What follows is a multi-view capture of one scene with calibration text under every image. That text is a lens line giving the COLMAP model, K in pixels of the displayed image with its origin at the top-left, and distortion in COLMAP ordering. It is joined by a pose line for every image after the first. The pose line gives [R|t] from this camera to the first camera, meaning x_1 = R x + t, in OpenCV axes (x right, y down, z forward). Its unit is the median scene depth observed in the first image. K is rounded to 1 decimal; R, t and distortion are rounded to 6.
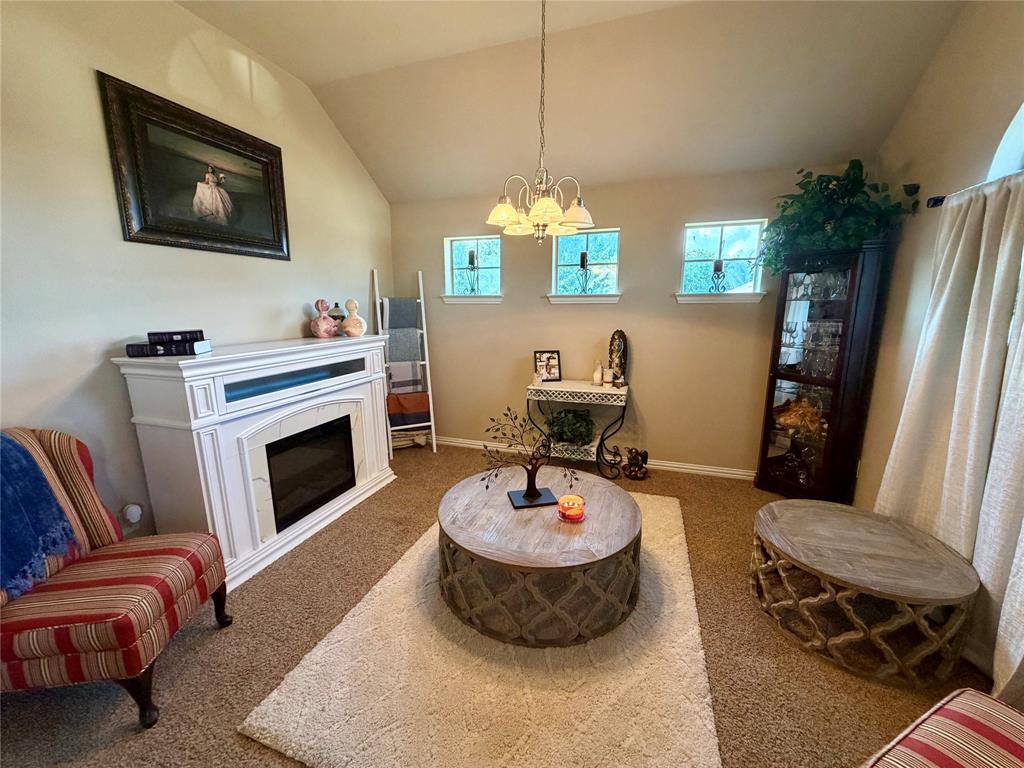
lens RADIAL K [[405.0, 0, 513.3], [0, 405.0, 382.0], [0, 0, 1]] dist [0.000709, -0.000624]
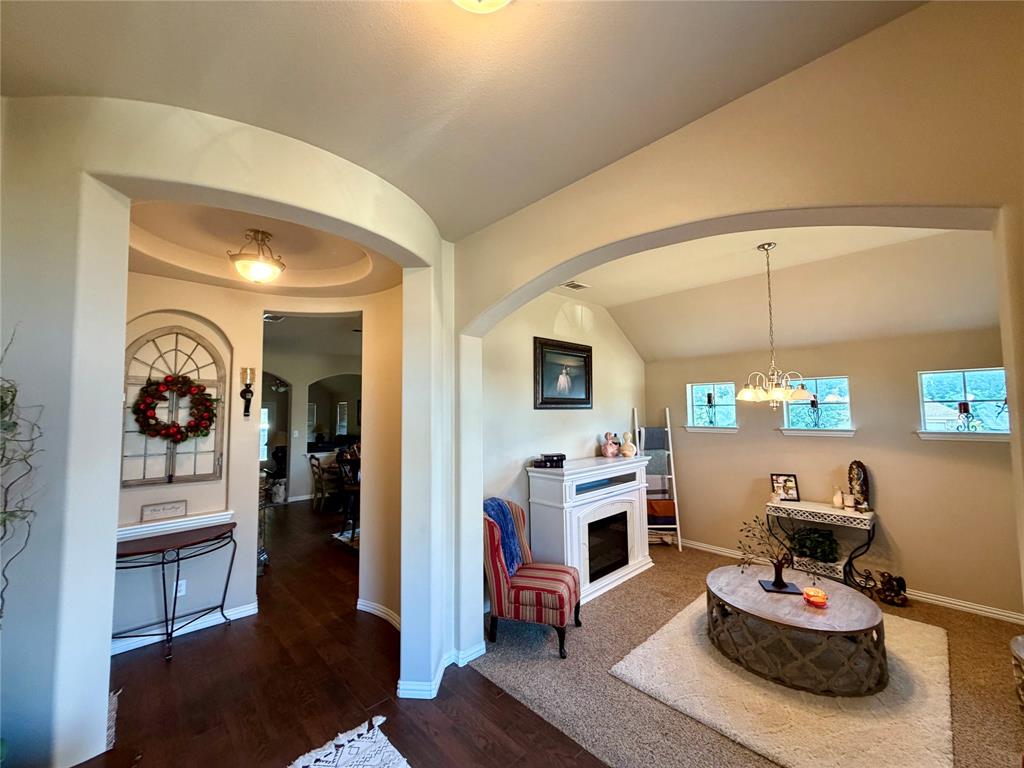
lens RADIAL K [[405.0, 0, 512.0], [0, 405.0, 384.2], [0, 0, 1]] dist [0.000709, -0.000624]
pose [[0.880678, -0.038752, -0.472128, -0.067158], [-0.080286, 0.970020, -0.229379, 0.005256], [0.466862, 0.239915, 0.851164, -0.651229]]
